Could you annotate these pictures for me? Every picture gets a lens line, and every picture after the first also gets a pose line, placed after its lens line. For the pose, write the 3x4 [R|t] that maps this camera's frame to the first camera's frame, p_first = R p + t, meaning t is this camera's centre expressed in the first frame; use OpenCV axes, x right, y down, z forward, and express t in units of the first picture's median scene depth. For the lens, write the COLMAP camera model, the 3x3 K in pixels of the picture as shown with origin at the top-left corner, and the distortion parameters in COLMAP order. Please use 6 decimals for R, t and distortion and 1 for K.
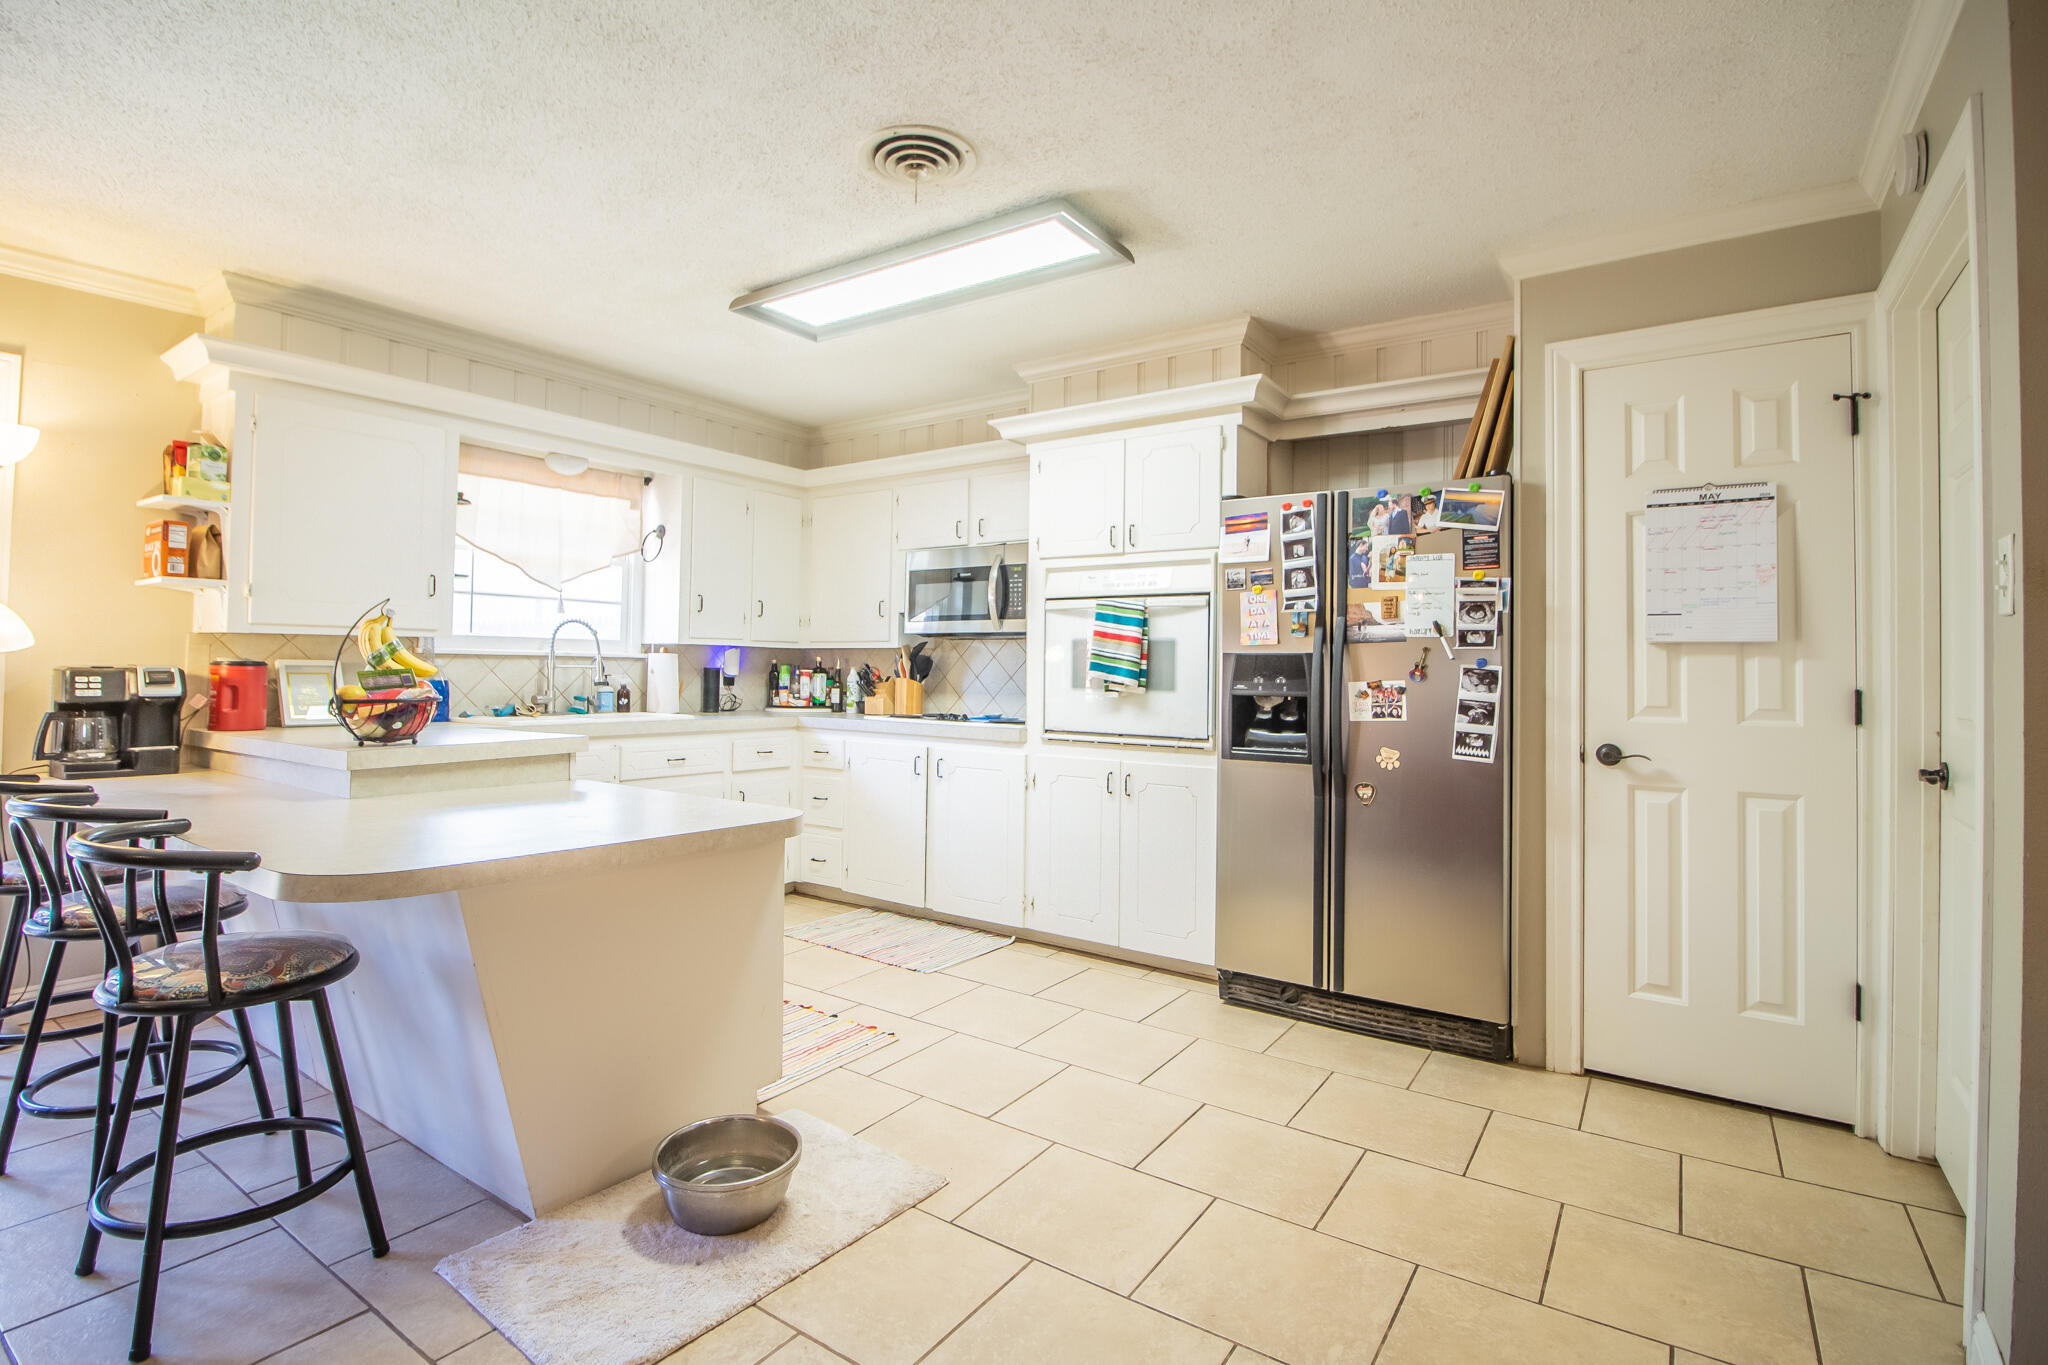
lens RADIAL K [[965.6, 0, 985.3], [0, 965.6, 648.6], [0, 0, 1]] dist [-0.001009, -0.000211]
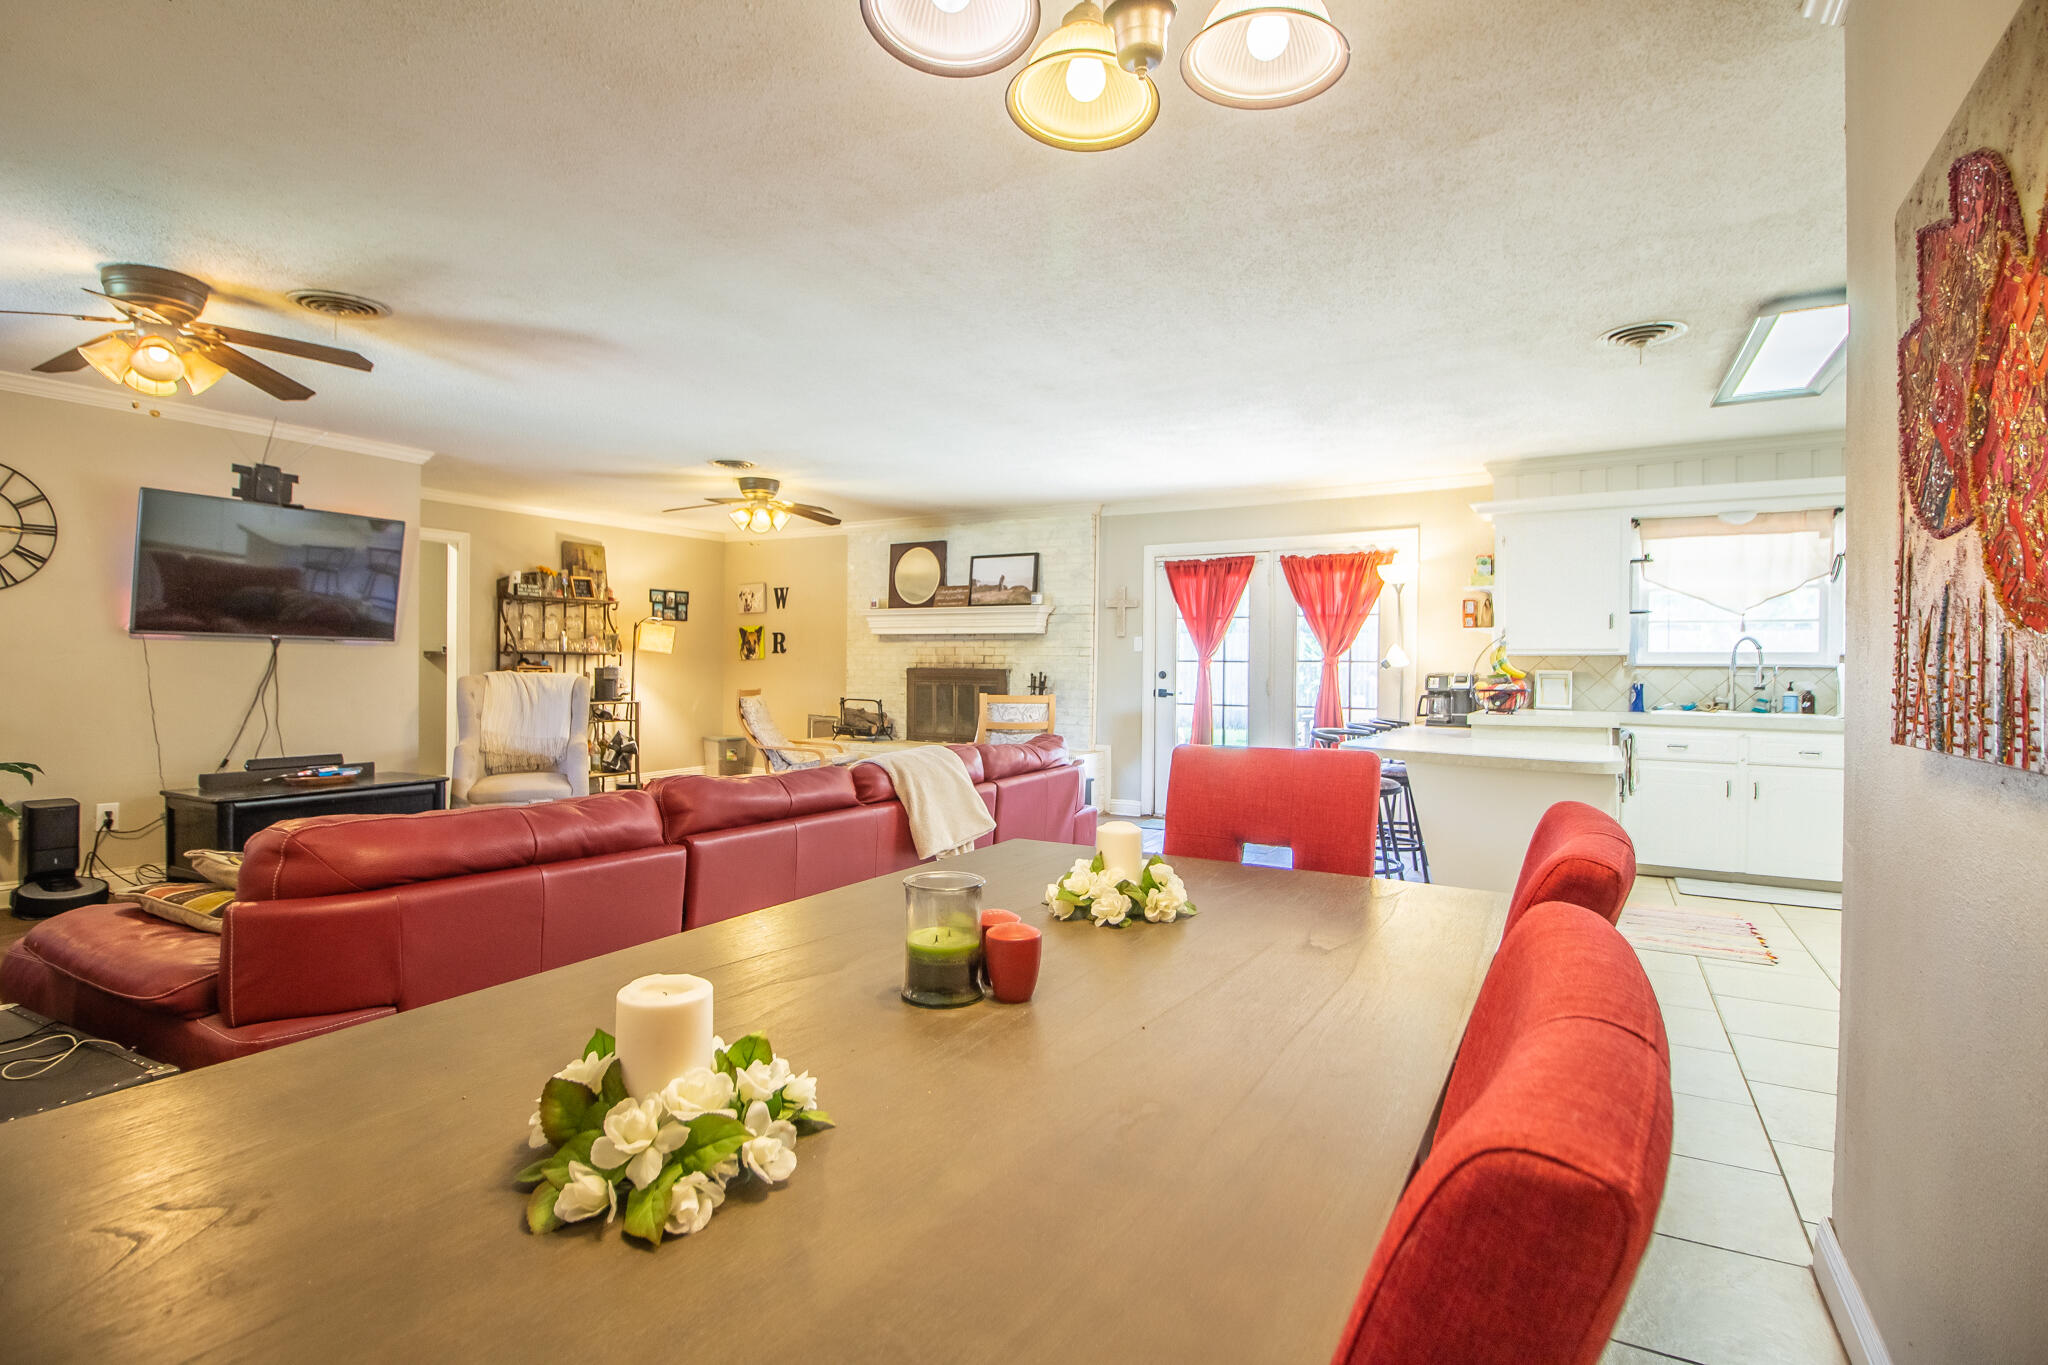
lens RADIAL K [[973.8, 0, 1019.5], [0, 973.8, 656.9], [0, 0, 1]] dist [0.017653, -0.000146]
pose [[0.095694, -0.021045, -0.995188, 0.858623], [0.012053, 0.999728, -0.019982, 0.011109], [0.995338, -0.010083, 0.095922, -0.079276]]
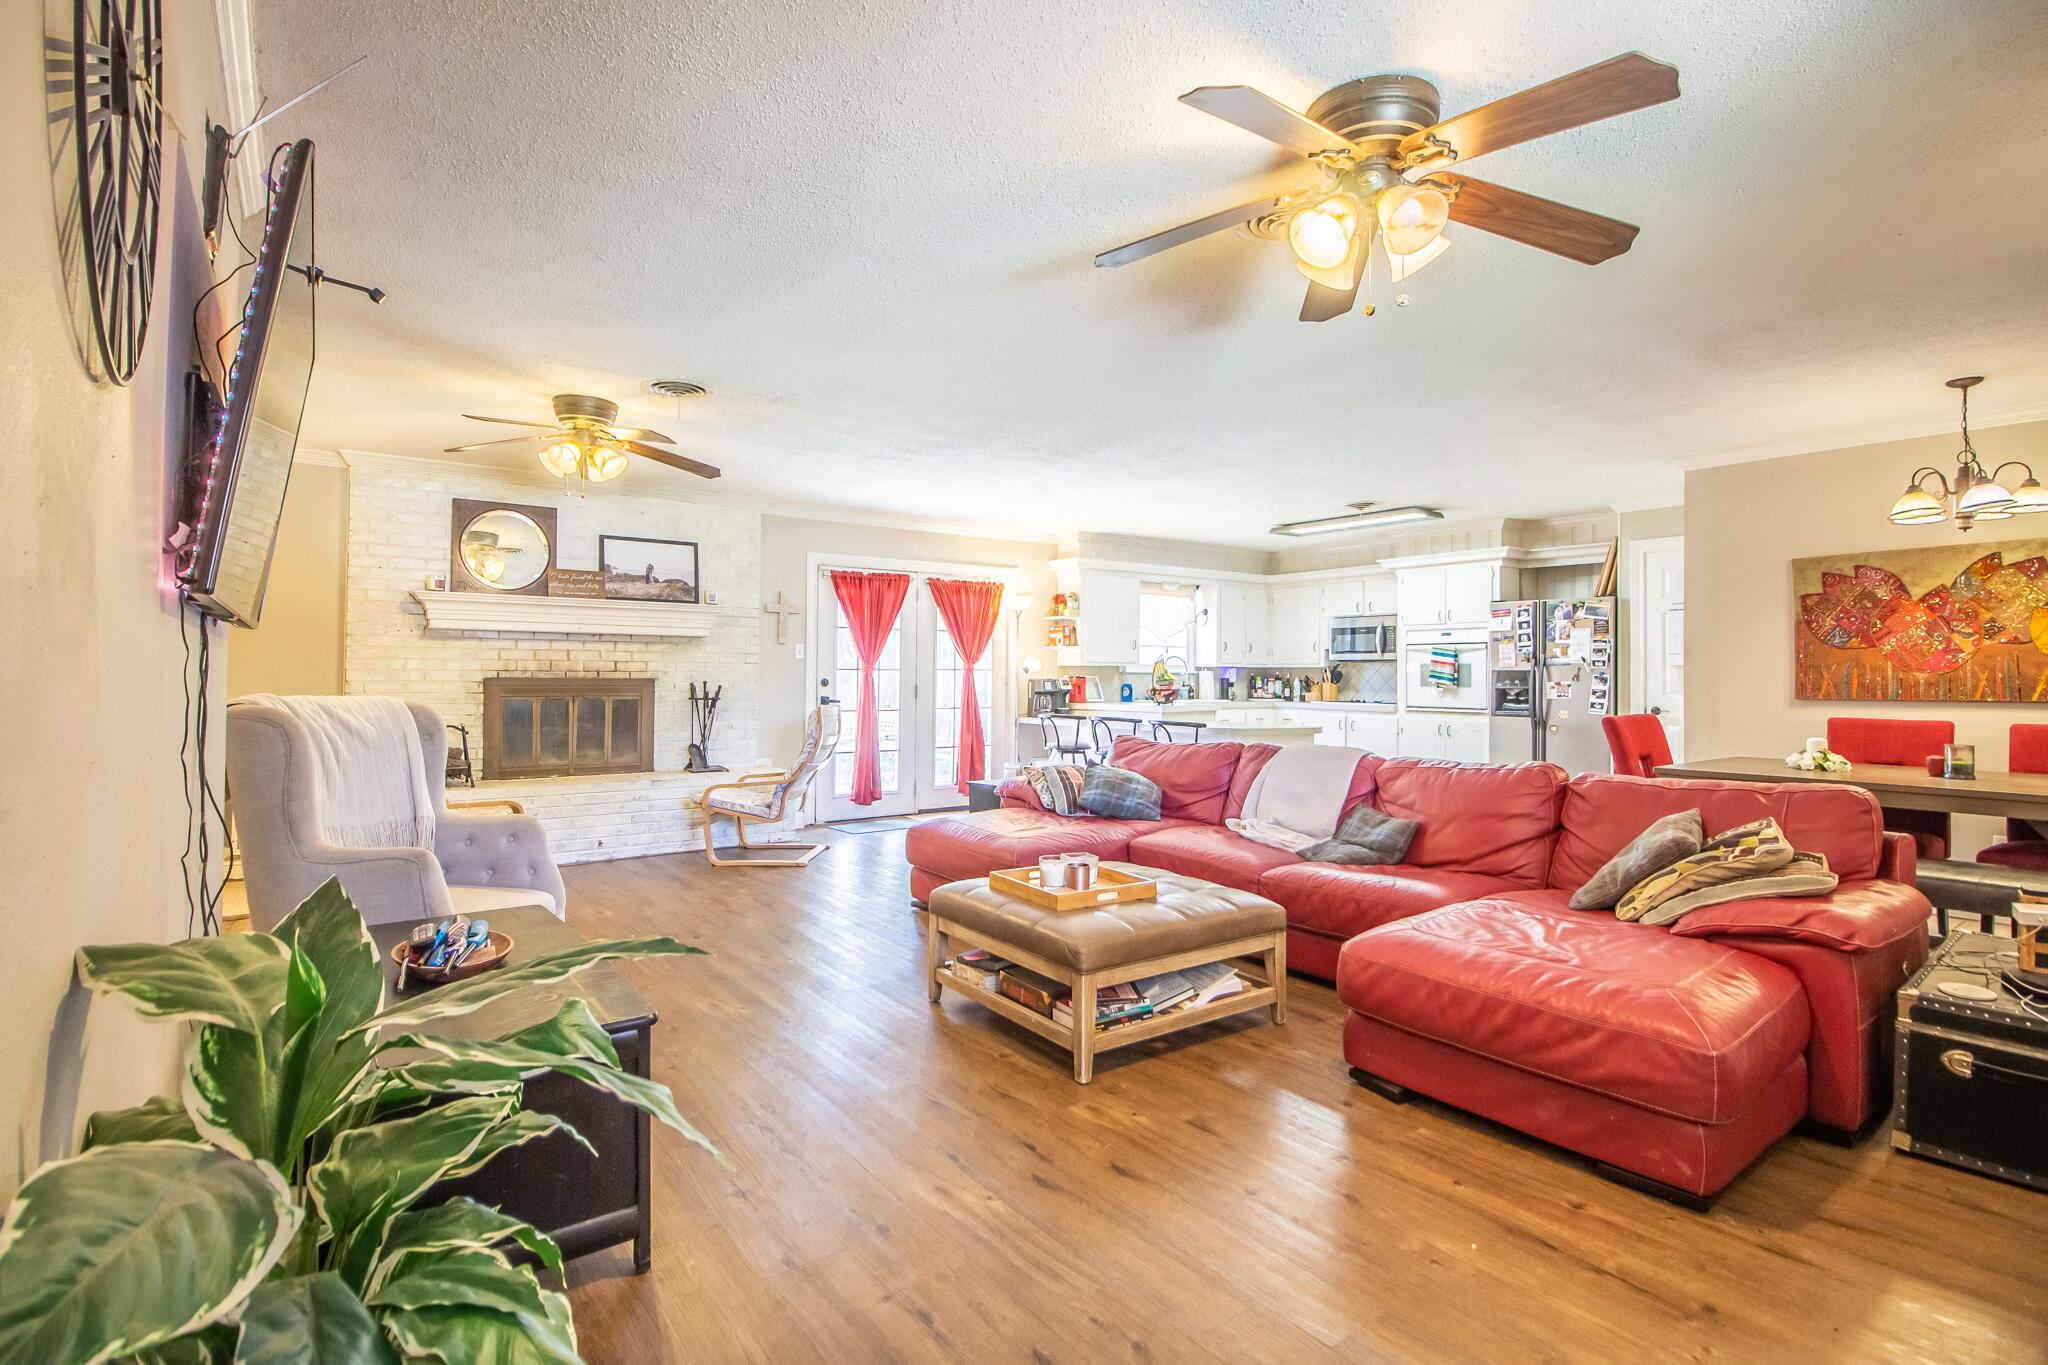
lens RADIAL K [[973.8, 0, 1019.5], [0, 973.8, 656.9], [0, 0, 1]] dist [0.017653, -0.000146]
pose [[0.952322, -0.013189, -0.304811, -0.100285], [0.012708, 0.999913, -0.003563, -0.029212], [0.304831, -0.000480, 0.952406, -1.391262]]
